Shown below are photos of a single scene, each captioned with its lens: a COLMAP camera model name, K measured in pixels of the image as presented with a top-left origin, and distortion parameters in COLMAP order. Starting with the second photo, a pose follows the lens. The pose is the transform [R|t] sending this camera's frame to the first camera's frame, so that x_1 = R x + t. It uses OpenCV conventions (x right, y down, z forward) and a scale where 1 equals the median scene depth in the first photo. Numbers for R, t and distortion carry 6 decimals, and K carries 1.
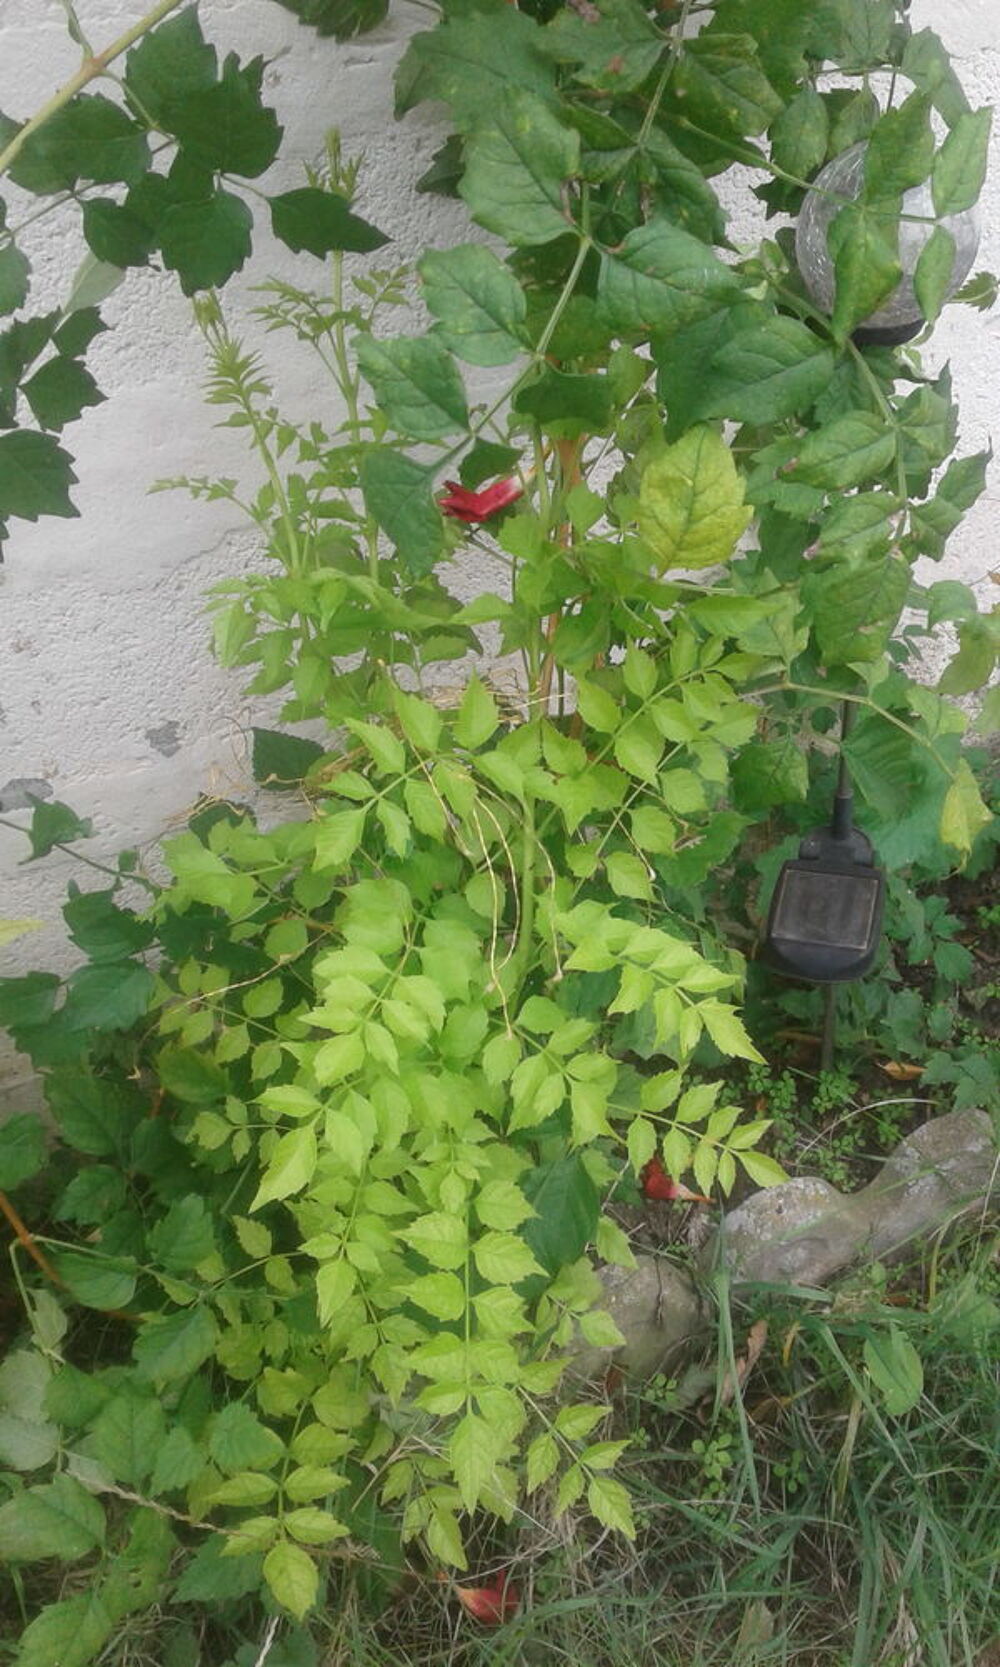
lens RADIAL K [[1473.5, 0, 500.4], [0, 1473.5, 890.8], [0, 0, 1]] dist [0.097516, -0.140630]
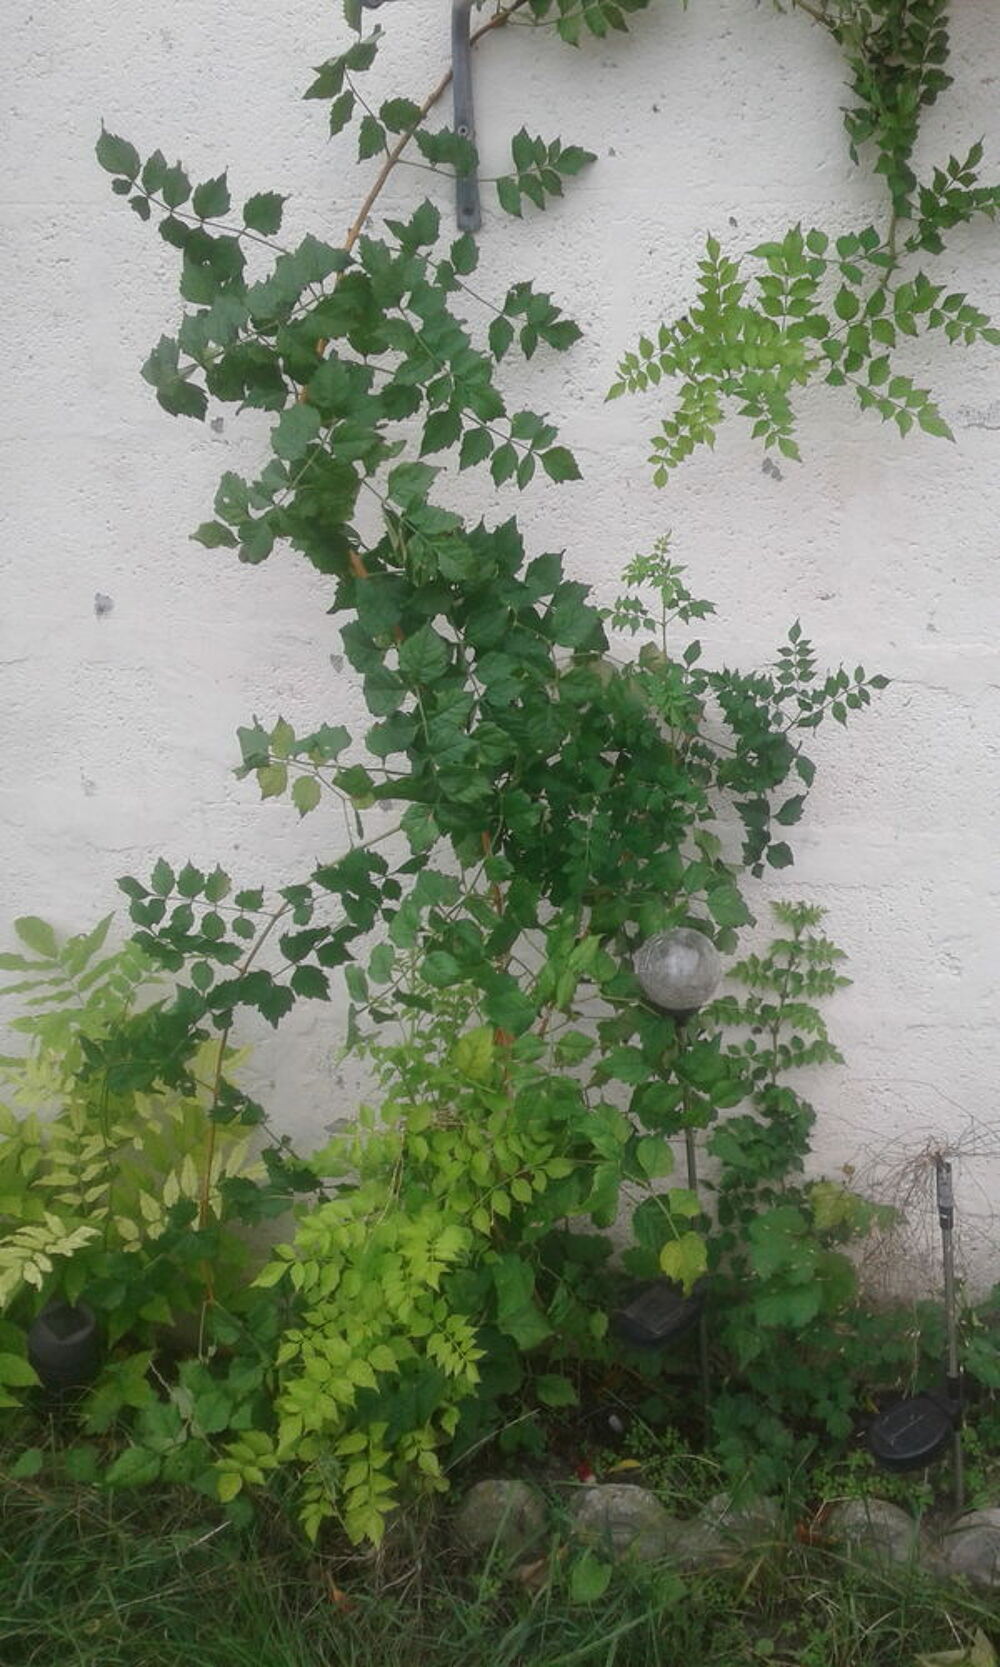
lens RADIAL K [[1530.6, 0, 499.2], [0, 1530.6, 933.5], [0, 0, 1]] dist [0.025269, -0.001801]
pose [[0.831905, 0.210131, -0.513595, 1.186632], [-0.356067, 0.912009, -0.203609, 0.054464], [0.425618, 0.352257, 0.833525, -0.980043]]
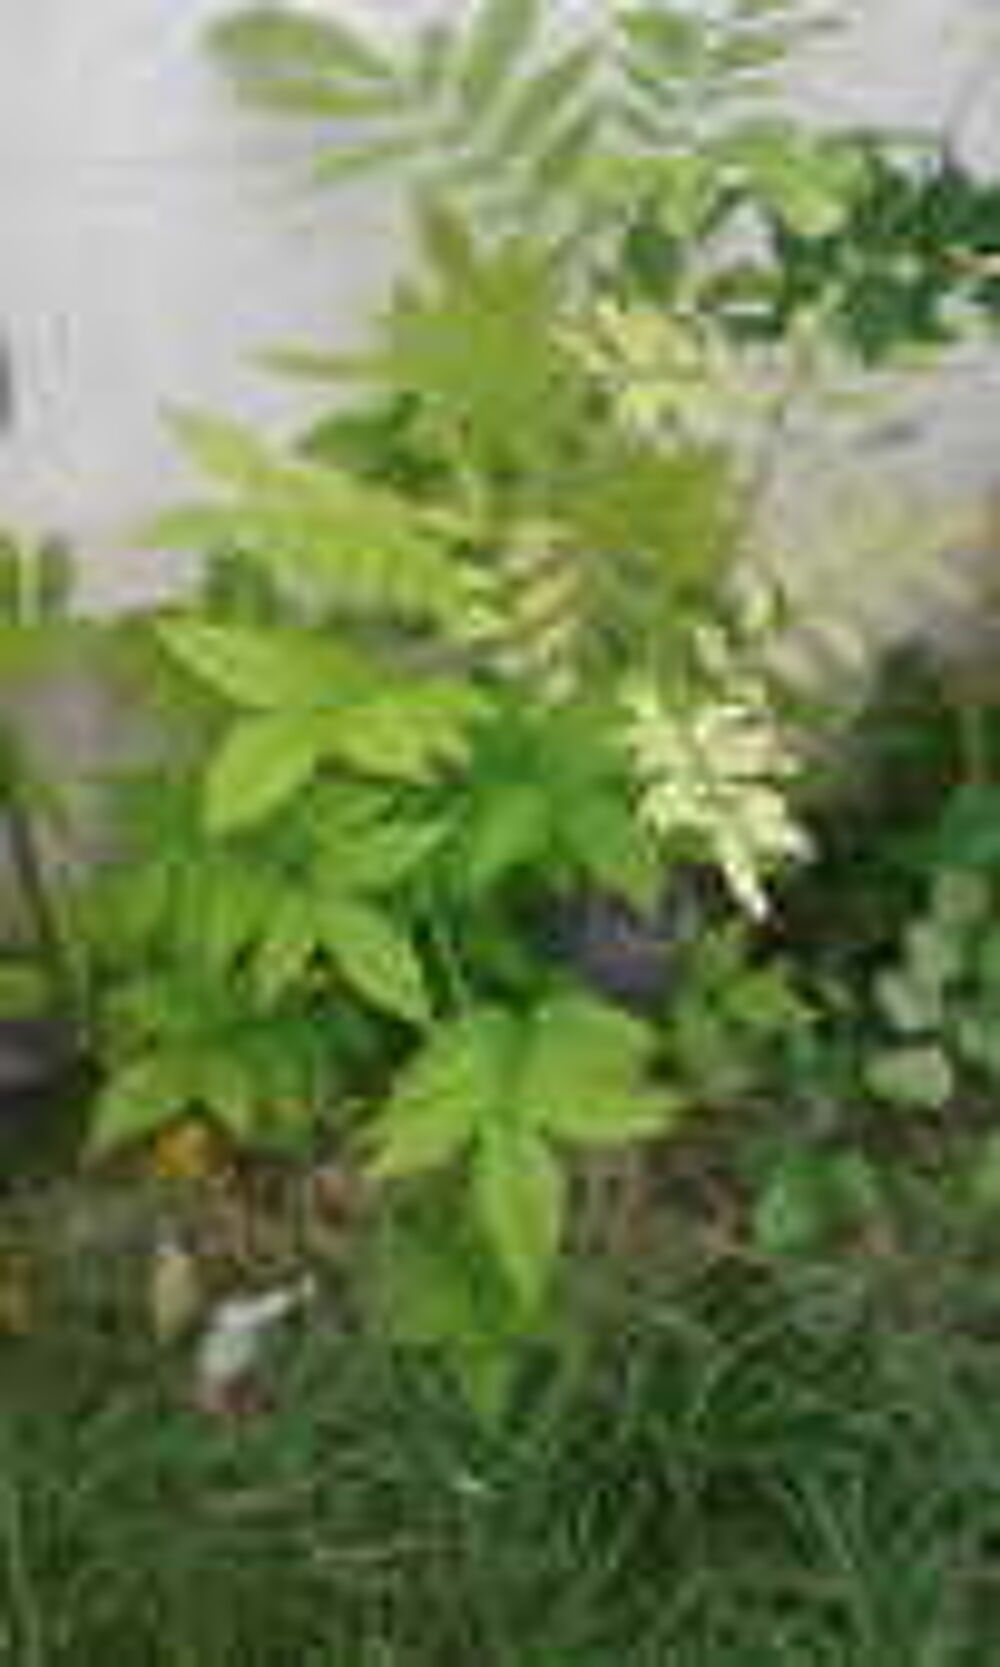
lens RADIAL K [[1473.5, 0, 500.4], [0, 1473.5, 890.8], [0, 0, 1]] dist [0.097516, -0.140630]
pose [[0.972136, 0.171155, -0.160177, -0.518717], [-0.164211, 0.984850, 0.055734, 0.319780], [0.167289, -0.027879, 0.985514, -0.093129]]
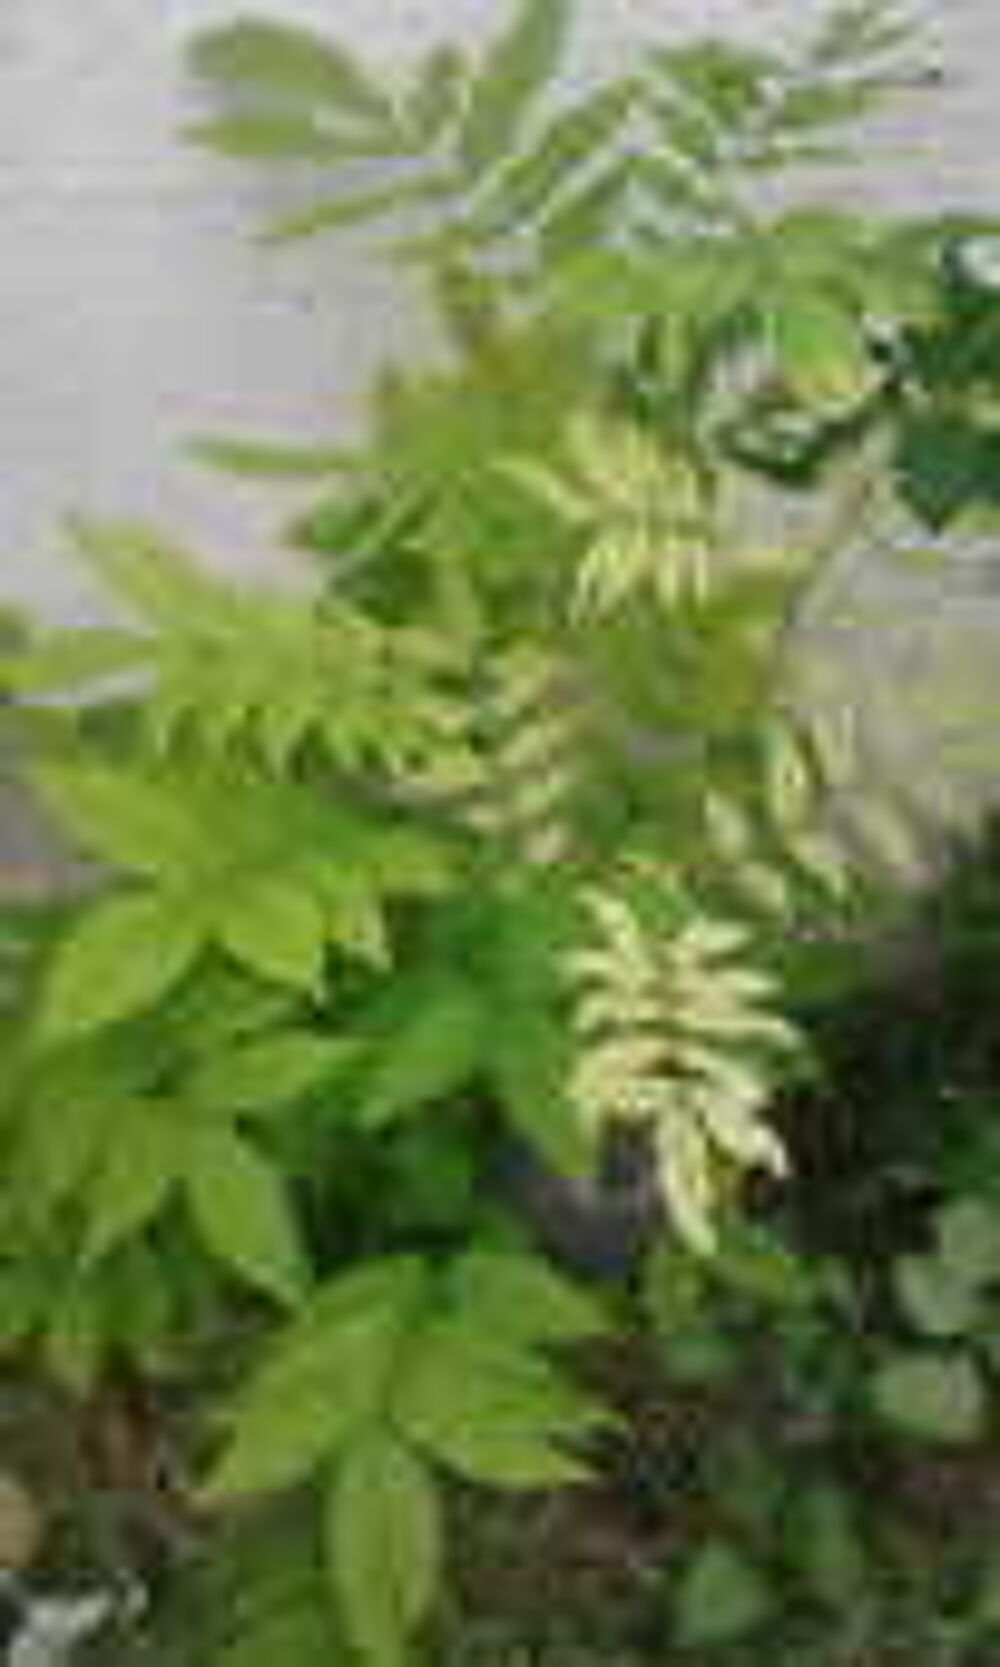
lens RADIAL K [[1473.5, 0, 500.4], [0, 1473.5, 890.8], [0, 0, 1]] dist [0.097516, -0.140630]
pose [[0.934938, 0.259148, -0.242349, -0.471783], [-0.249238, 0.965818, 0.071251, 0.173675], [0.252529, -0.006213, 0.967569, 0.140309]]
